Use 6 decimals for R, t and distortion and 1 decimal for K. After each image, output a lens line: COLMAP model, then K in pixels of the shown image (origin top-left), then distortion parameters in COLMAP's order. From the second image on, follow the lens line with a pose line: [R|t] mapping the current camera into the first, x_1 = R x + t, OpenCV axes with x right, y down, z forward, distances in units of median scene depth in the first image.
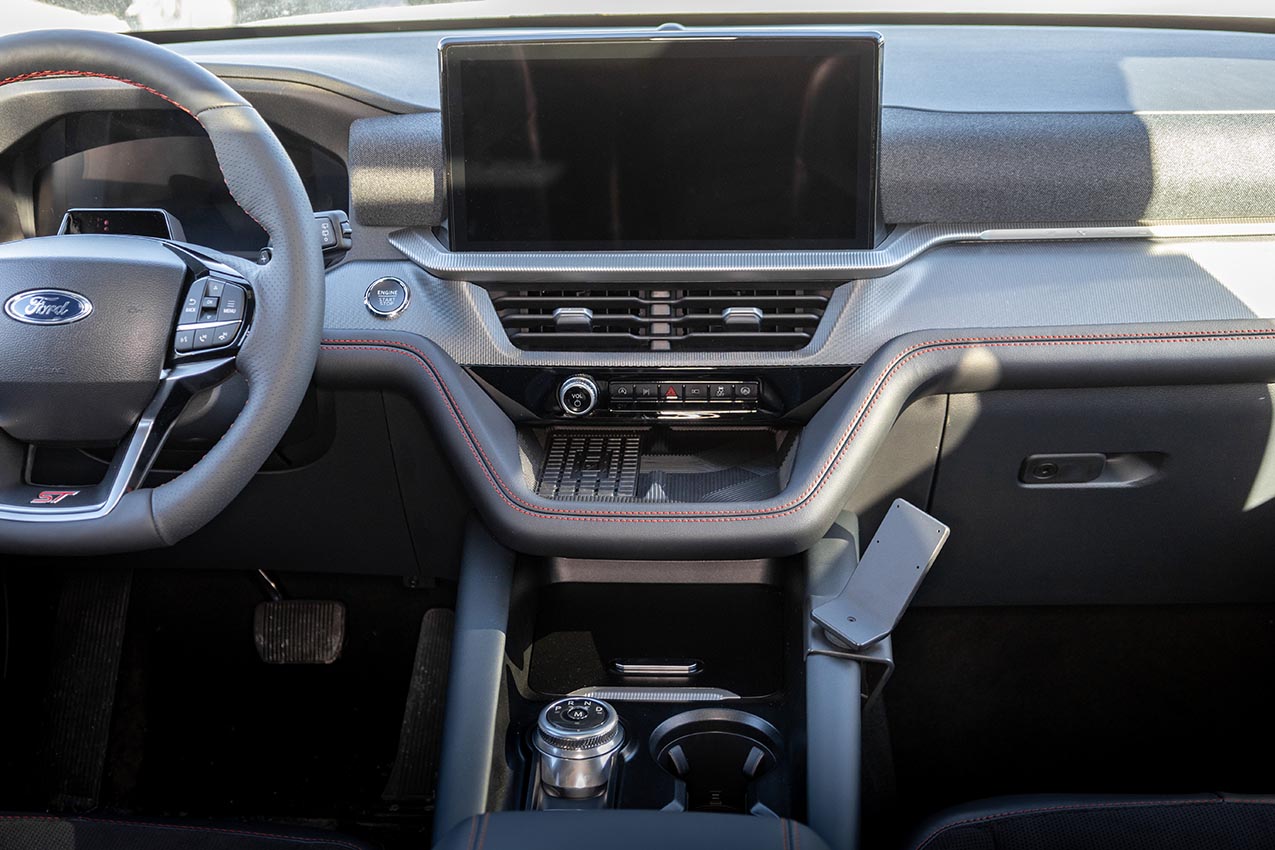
lens RADIAL K [[1602.8, 0, 603.9], [0, 1602.8, 418.4], [0, 0, 1]] dist [0.012290, 0.000000]
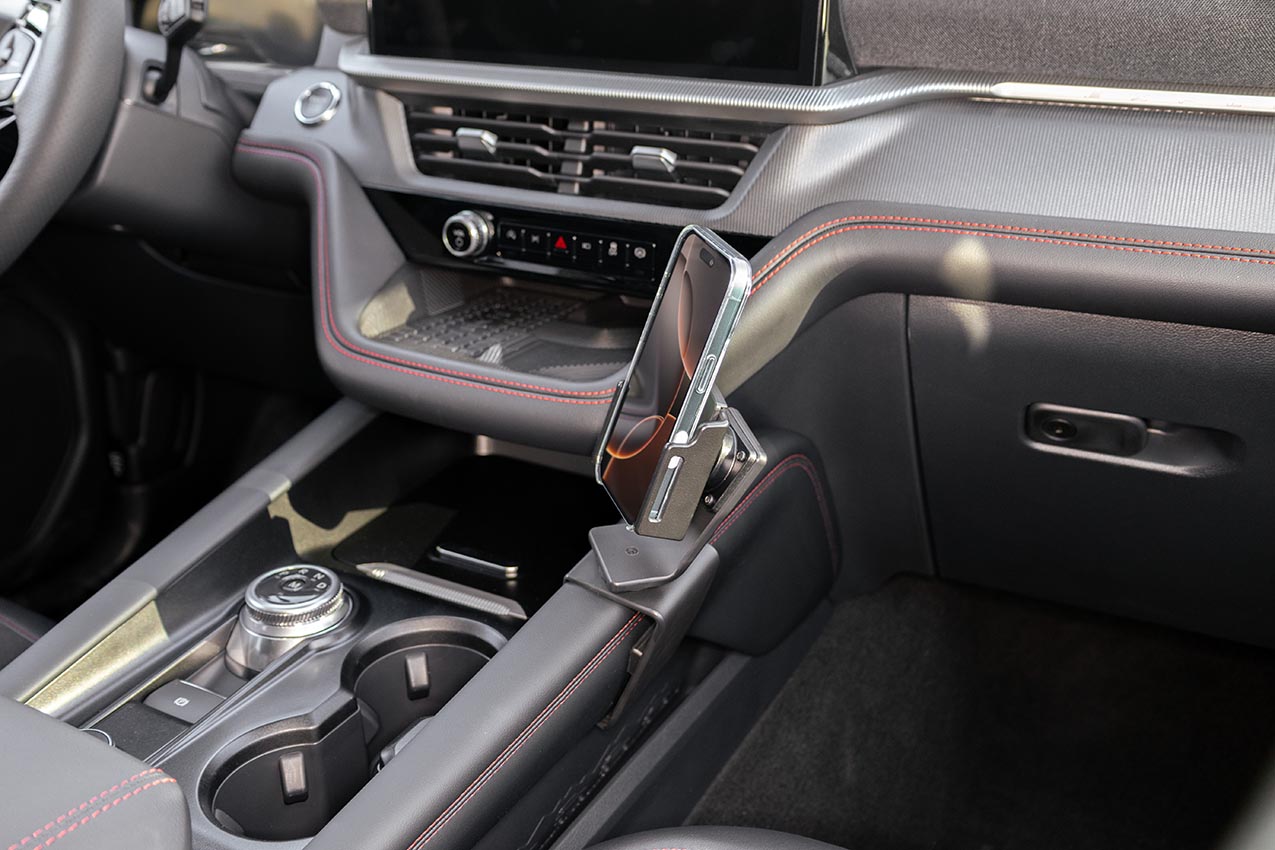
lens RADIAL K [[1287.2, 0, 634.0], [0, 1287.2, 430.0], [0, 0, 1]] dist [0.018142, 0.000000]
pose [[0.906987, 0.183863, -0.378906, 0.346149], [-0.163197, 0.982815, 0.086264, 0.014781], [0.388255, -0.016404, 0.921406, 0.401774]]
